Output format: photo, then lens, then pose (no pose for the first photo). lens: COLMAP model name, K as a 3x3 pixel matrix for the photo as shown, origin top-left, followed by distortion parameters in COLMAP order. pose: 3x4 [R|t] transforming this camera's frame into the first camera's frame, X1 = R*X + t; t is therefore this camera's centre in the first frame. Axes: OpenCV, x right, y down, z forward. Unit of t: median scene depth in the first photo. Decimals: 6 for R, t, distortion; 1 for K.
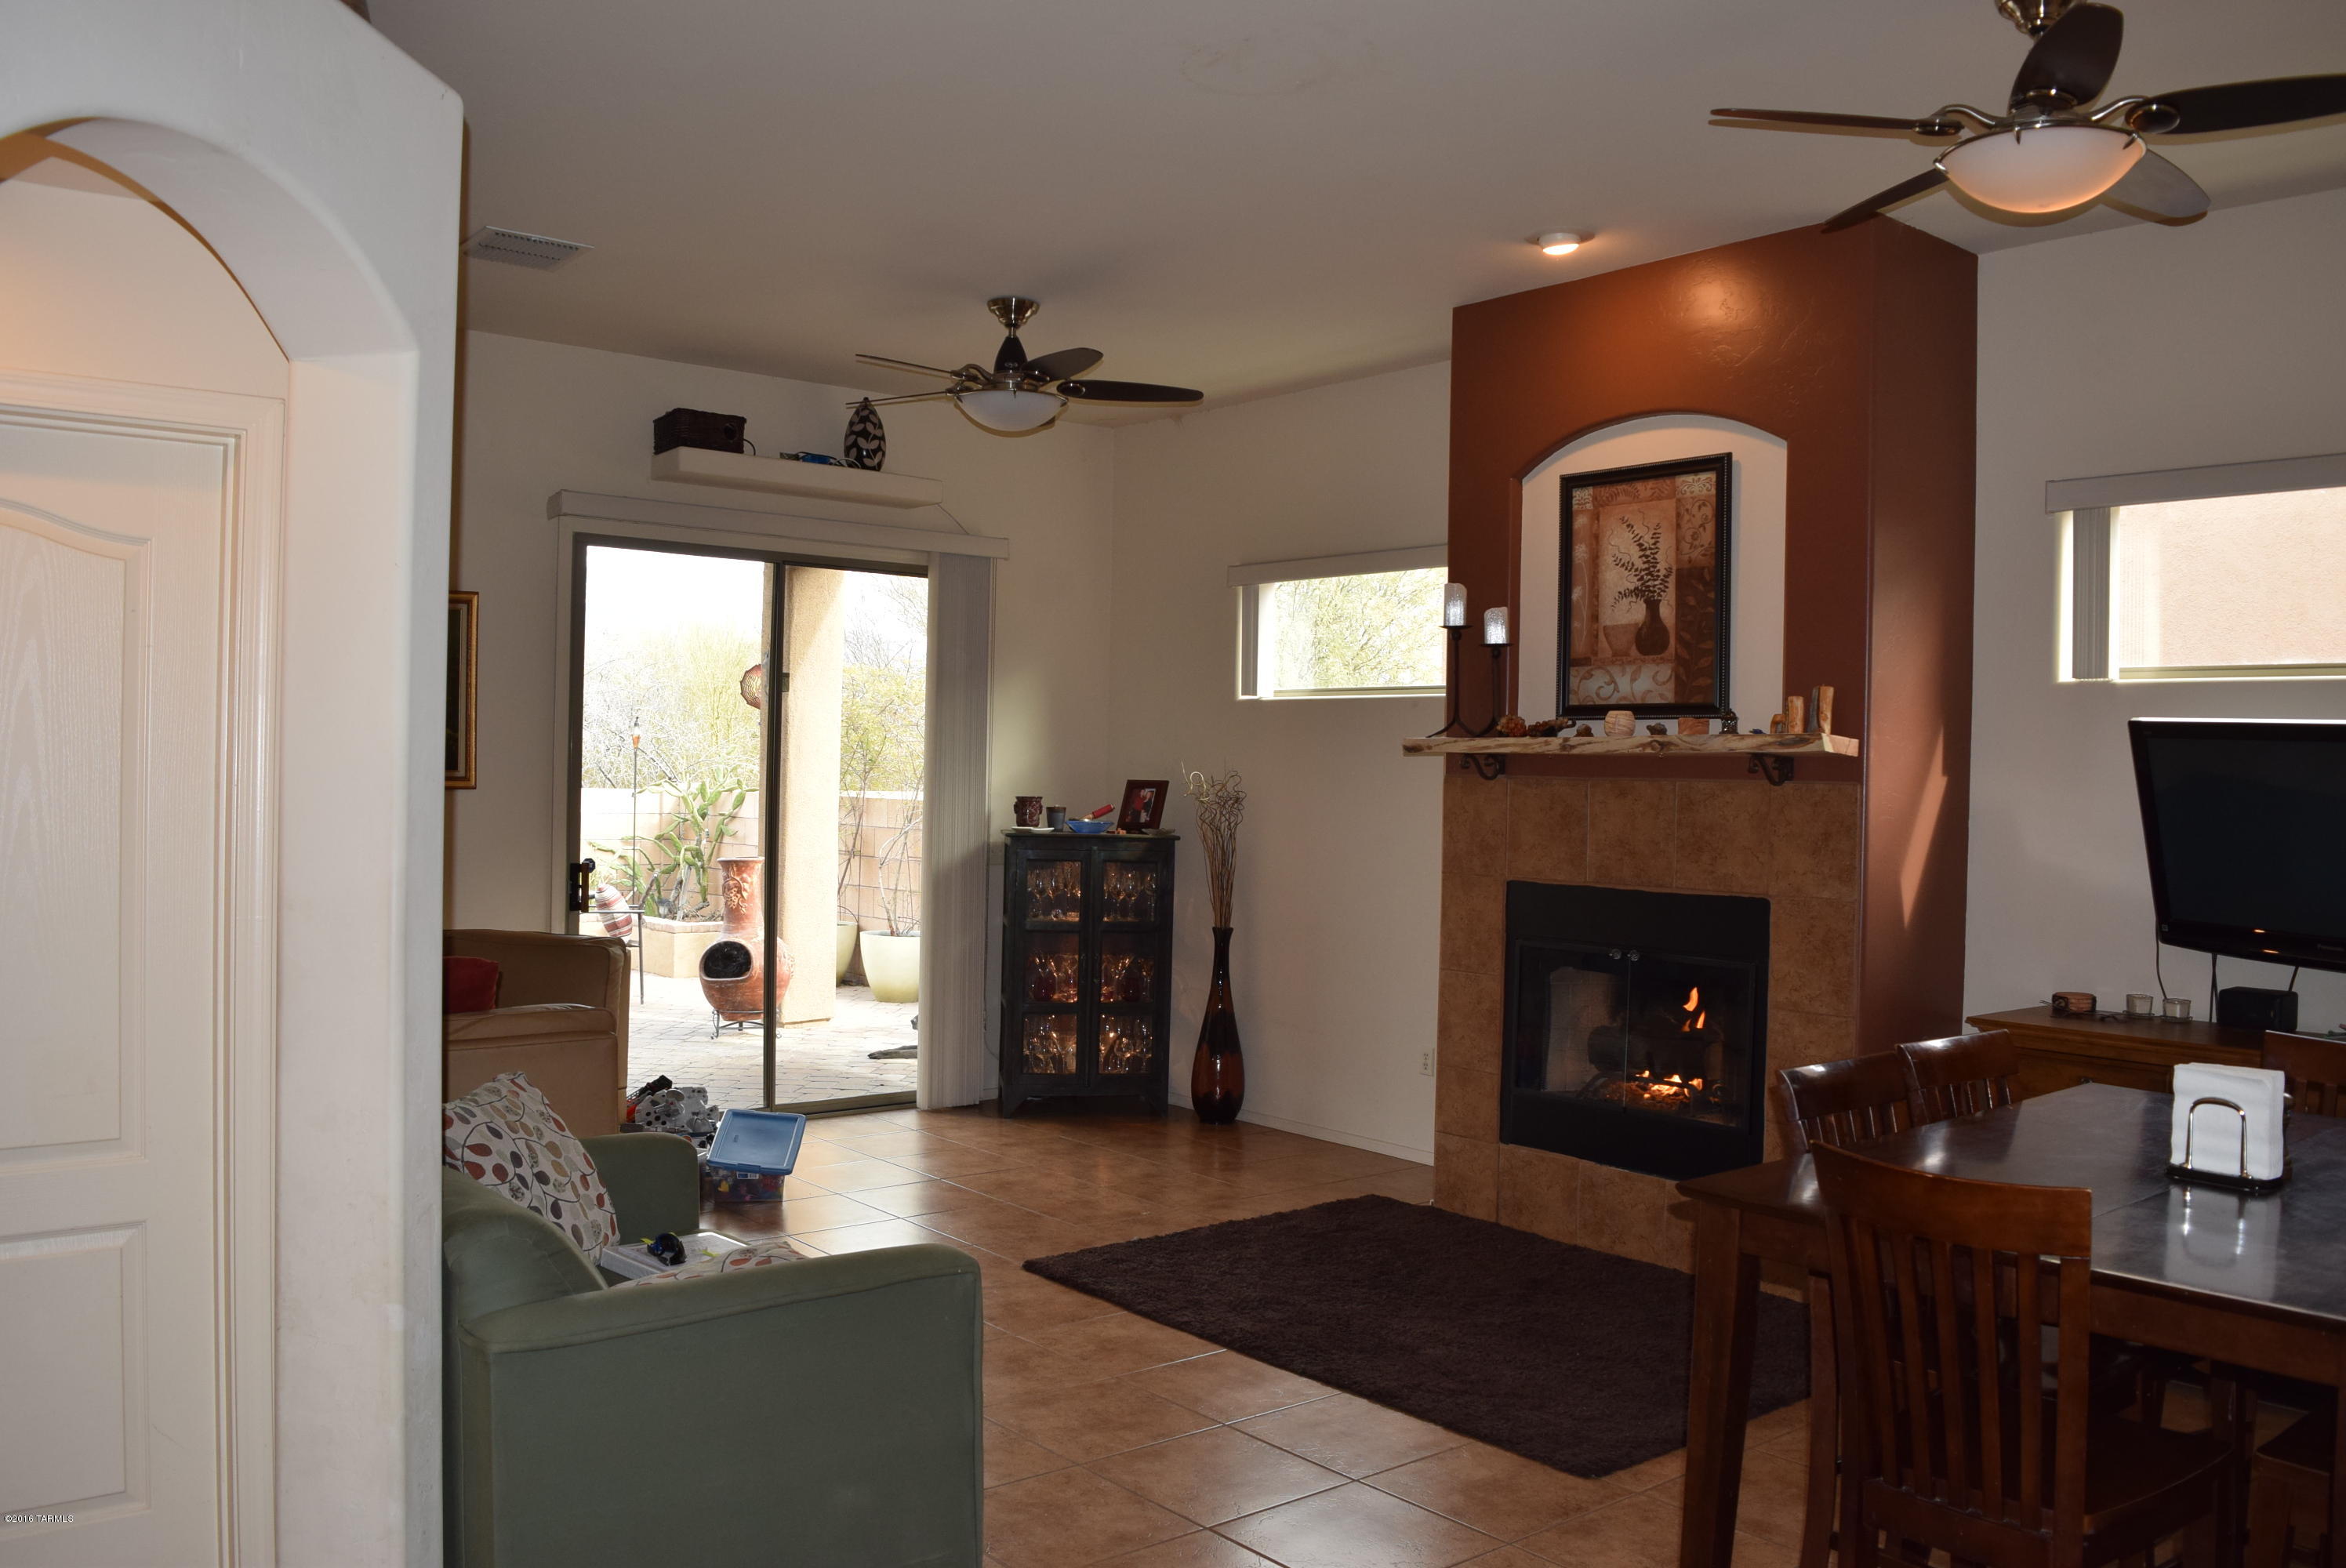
lens RADIAL K [[1841.7, 0, 1174.2], [0, 1841.7, 791.3], [0, 0, 1]] dist [-0.091086, 0.012974]
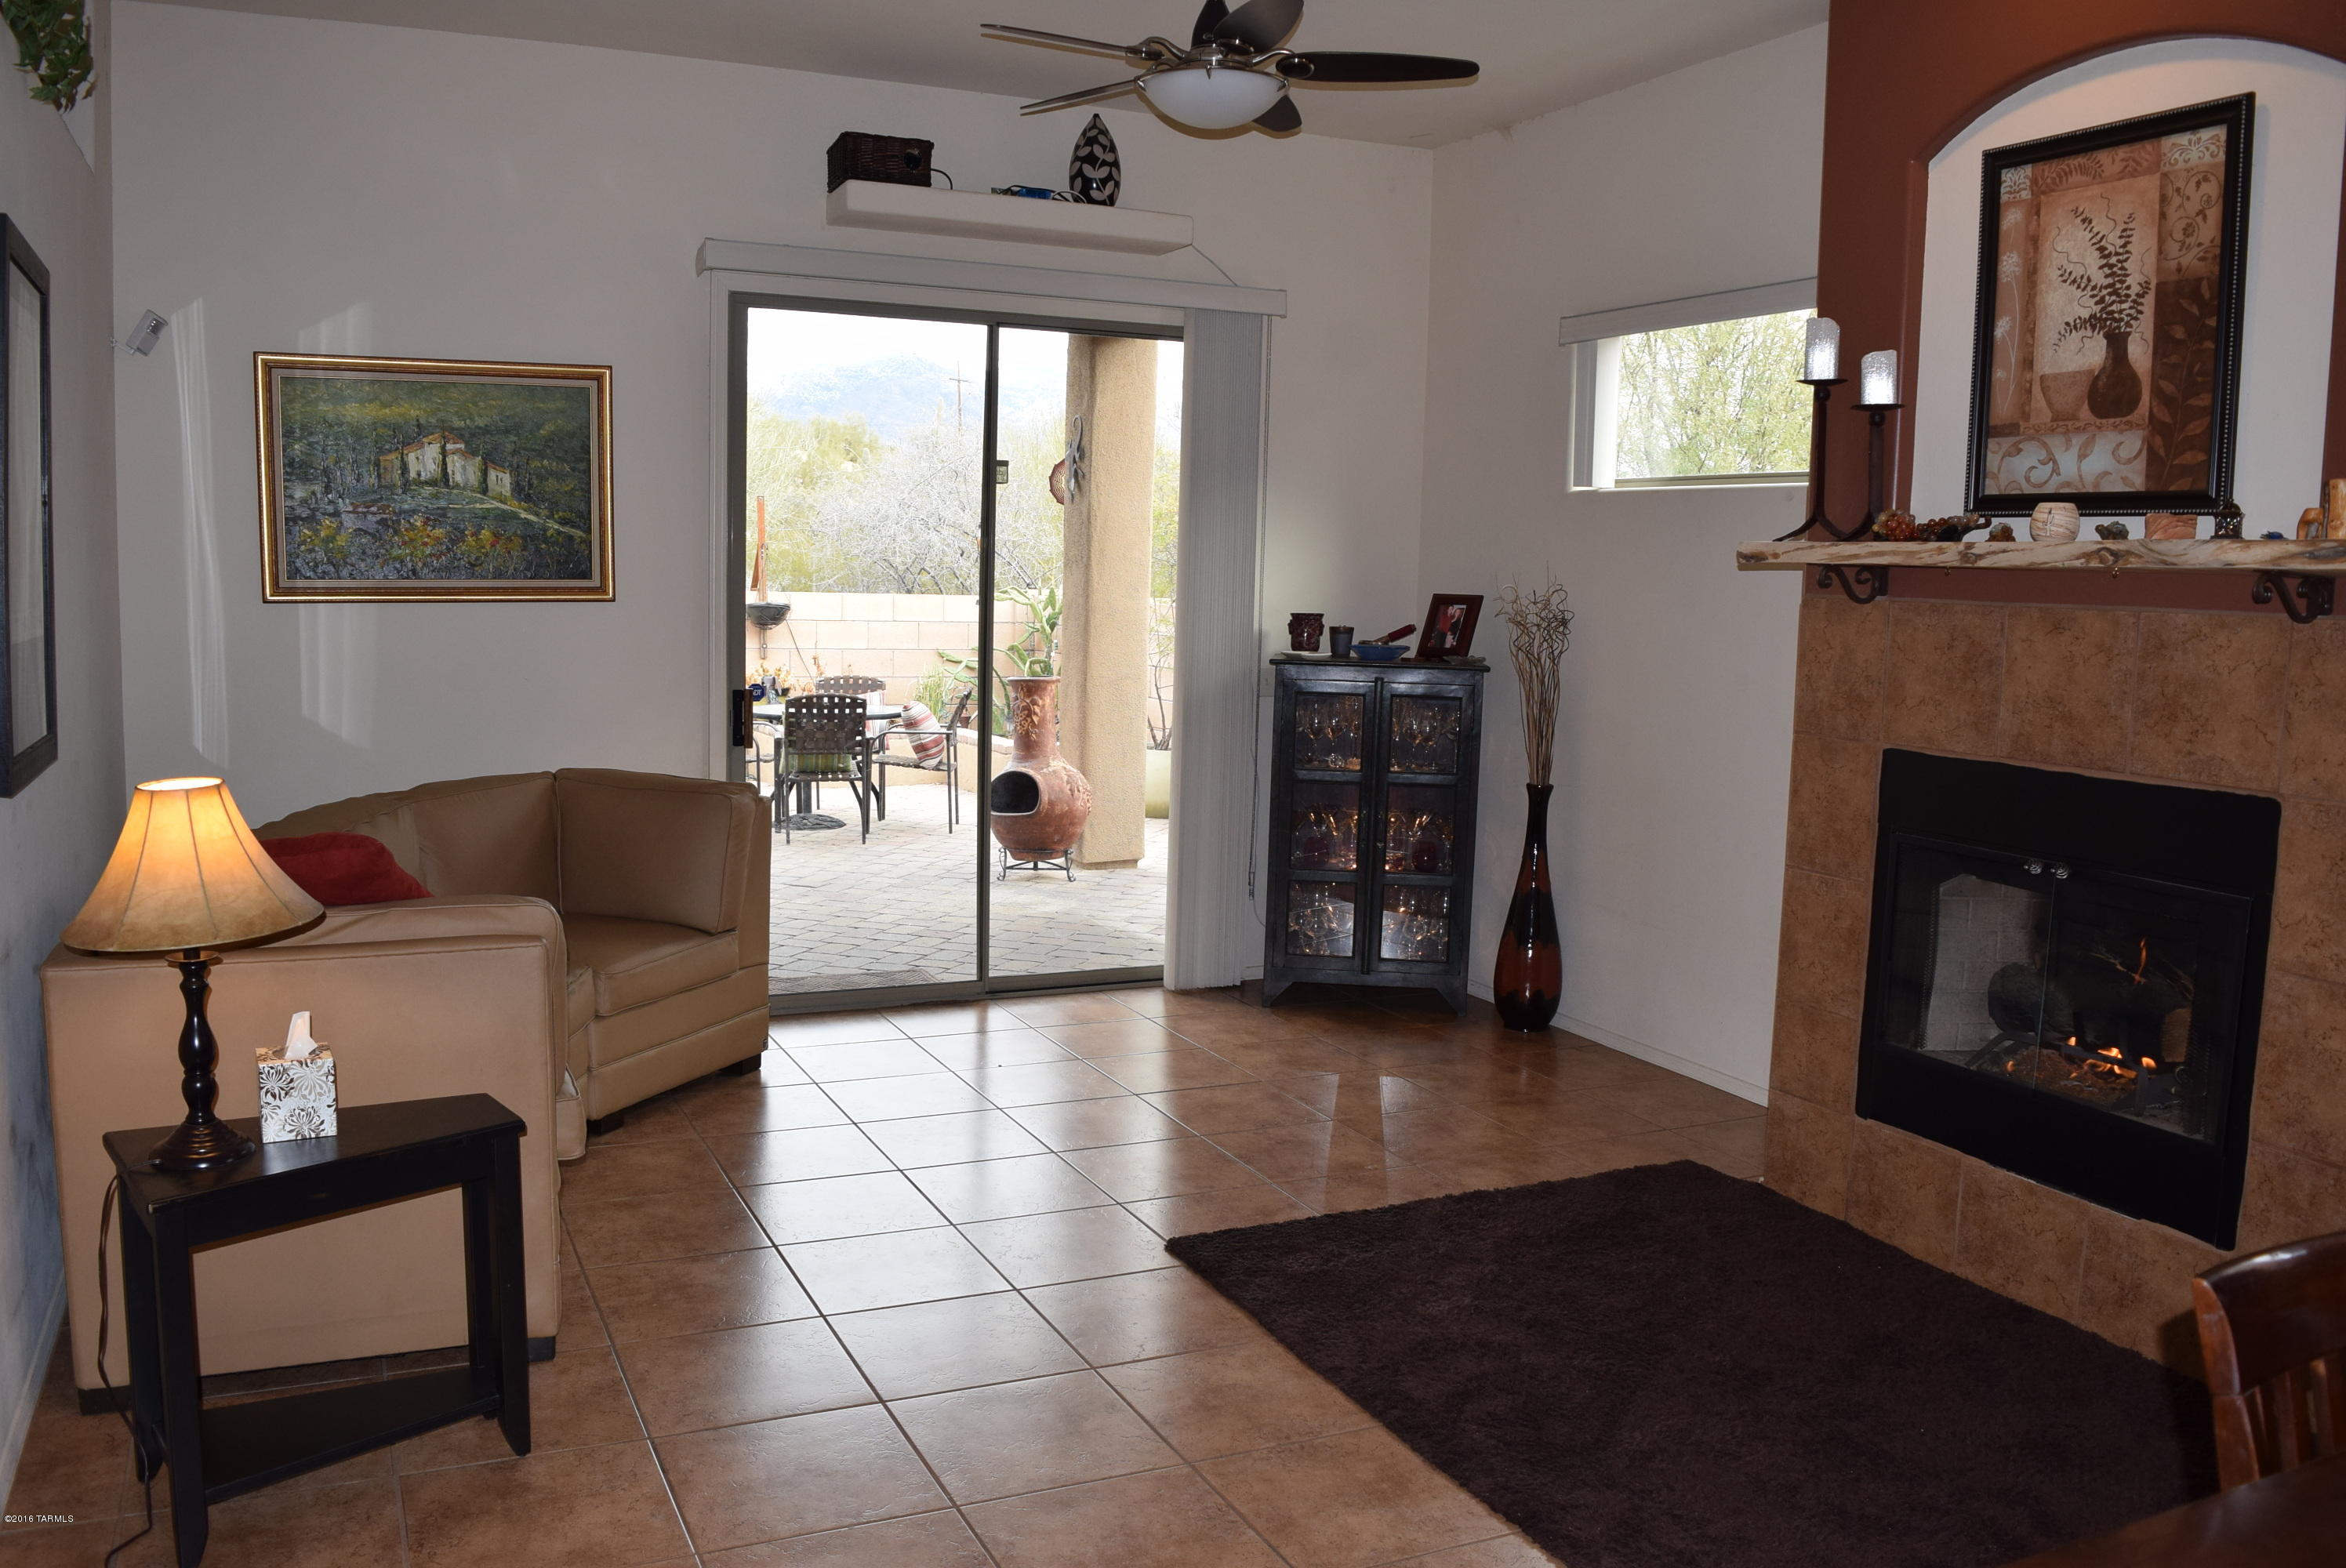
lens RADIAL K [[1866.7, 0, 1173.0], [0, 1866.7, 784.0], [0, 0, 1]] dist [-0.089807, 0.016951]
pose [[0.967909, 0.033267, -0.249090, 0.098570], [-0.008262, 0.994876, 0.100764, -0.006460], [0.251166, -0.095472, 0.963224, 0.265979]]
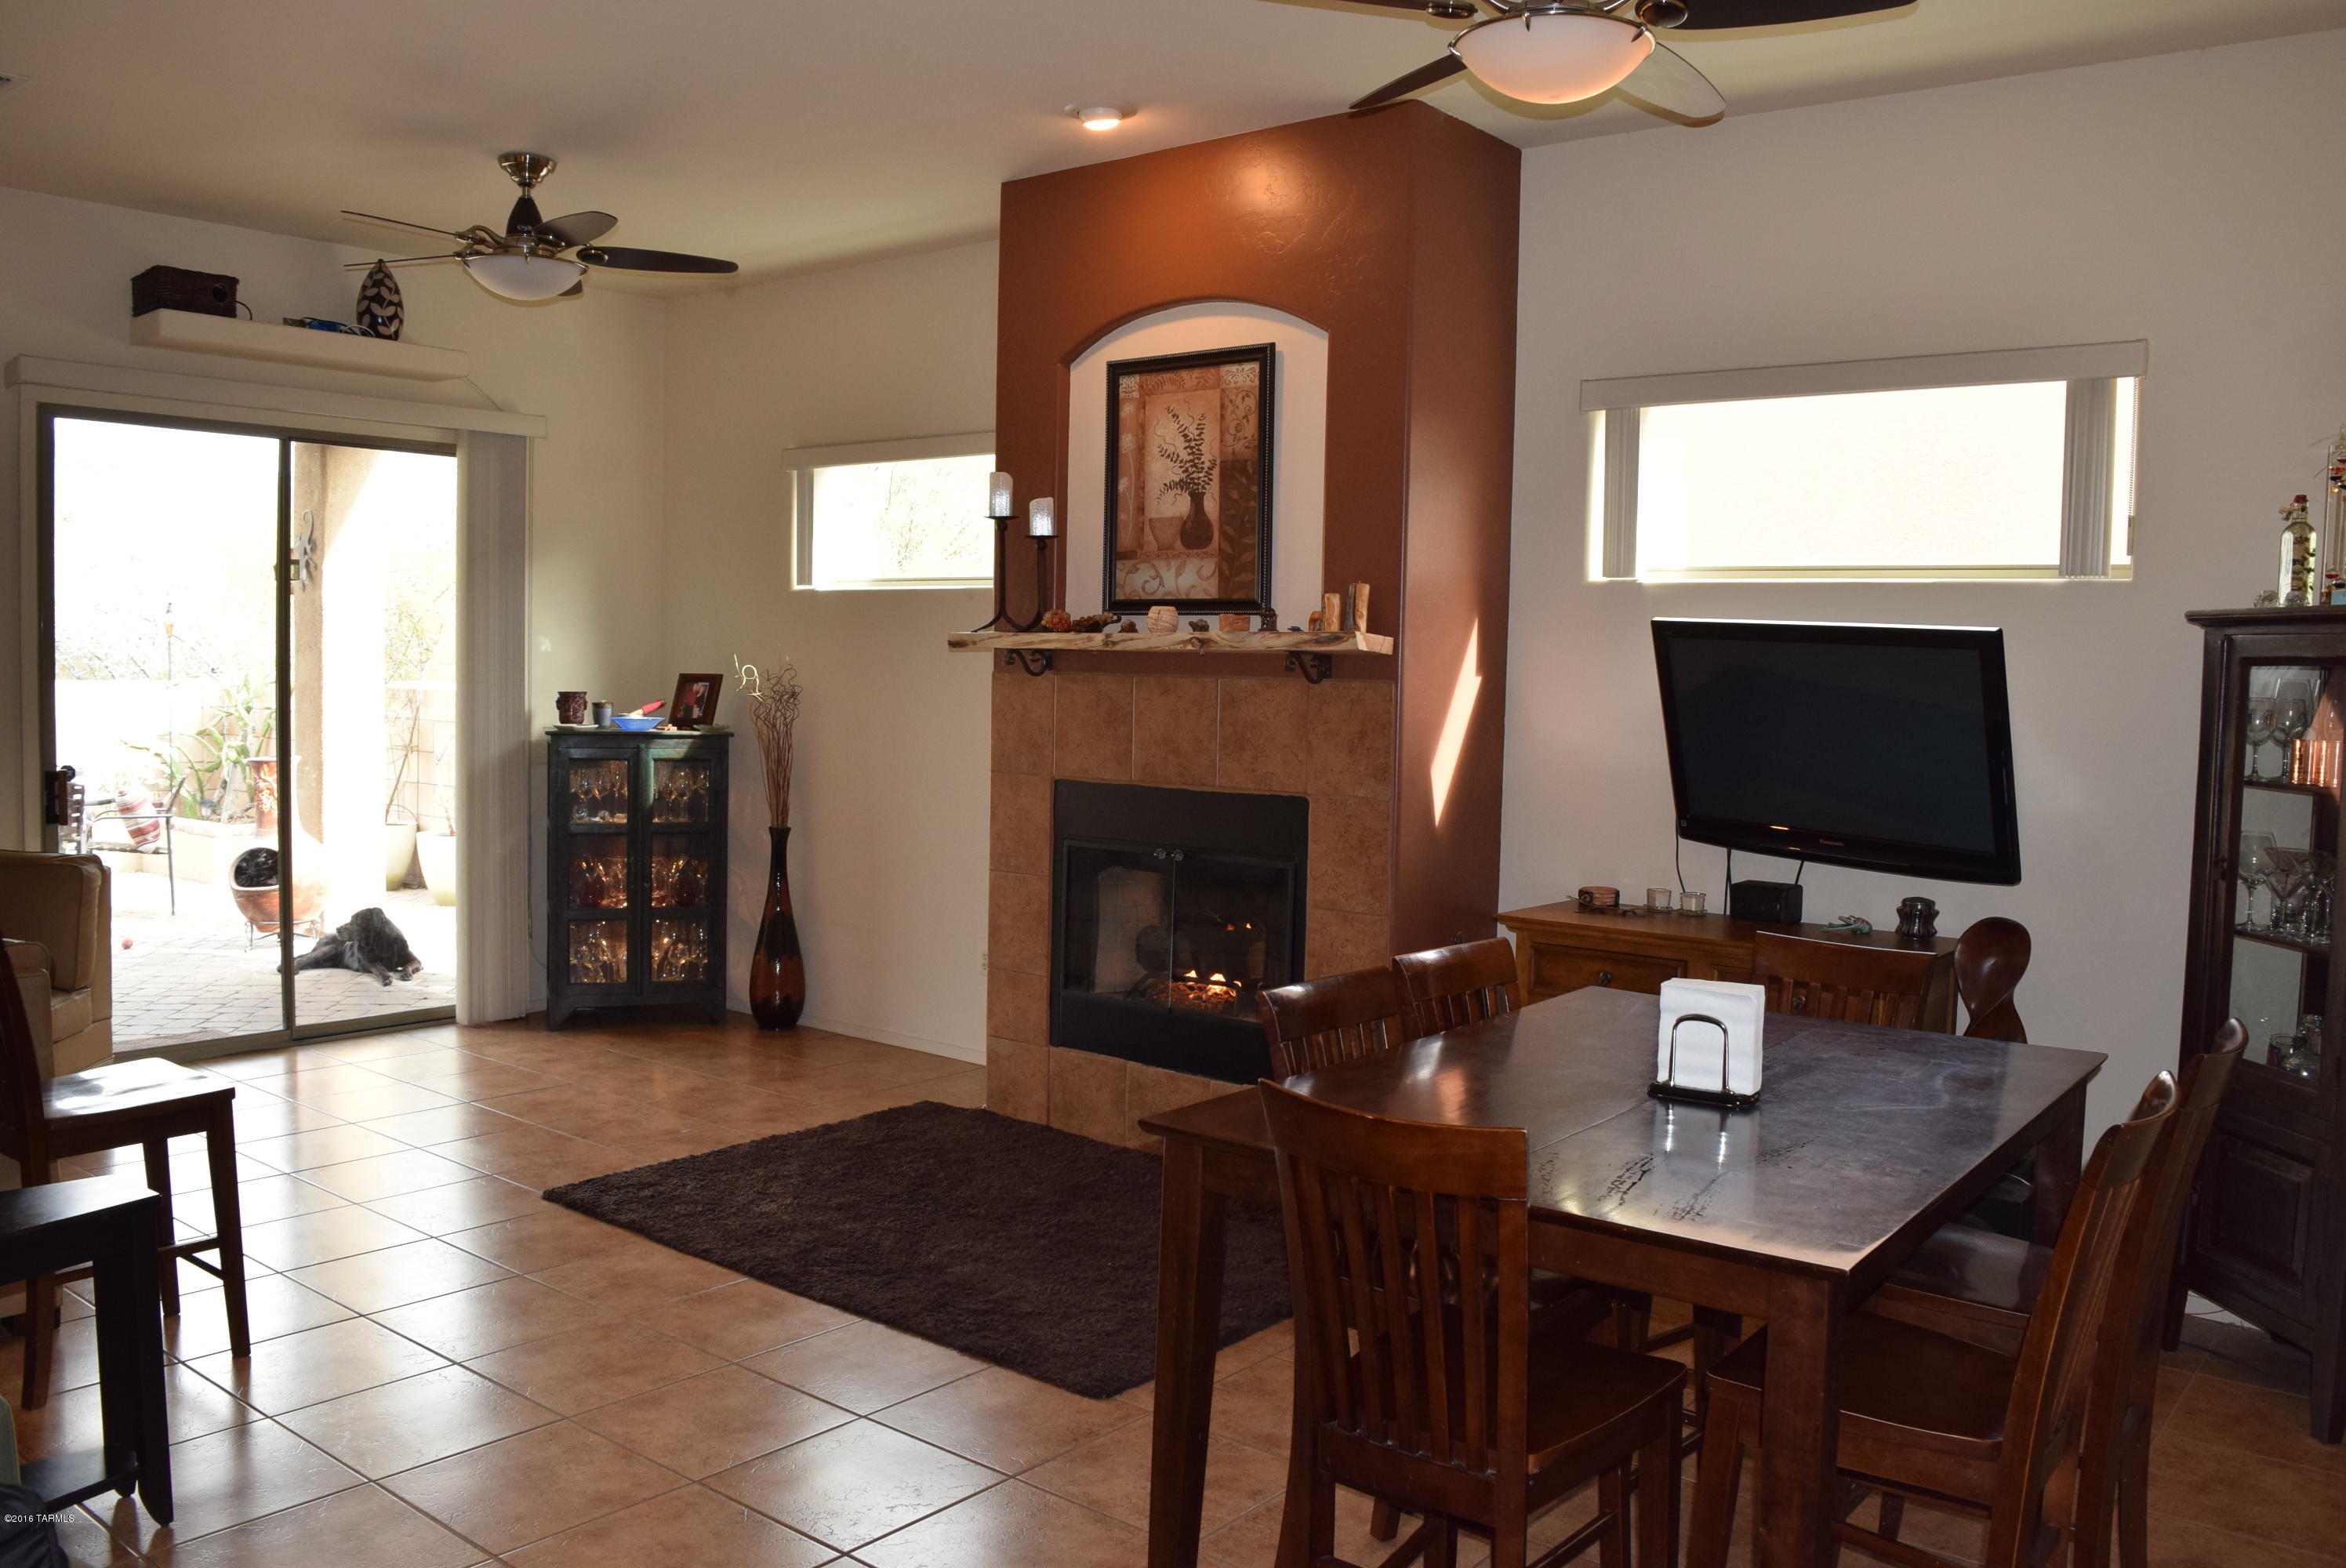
lens RADIAL K [[1835.5, 0, 1171.0], [0, 1835.5, 788.2], [0, 0, 1]] dist [-0.095744, 0.017196]
pose [[0.979495, -0.013423, 0.201019, 0.047465], [0.000910, 0.998063, 0.062212, -0.007565], [-0.201464, -0.060753, 0.977610, 0.034647]]
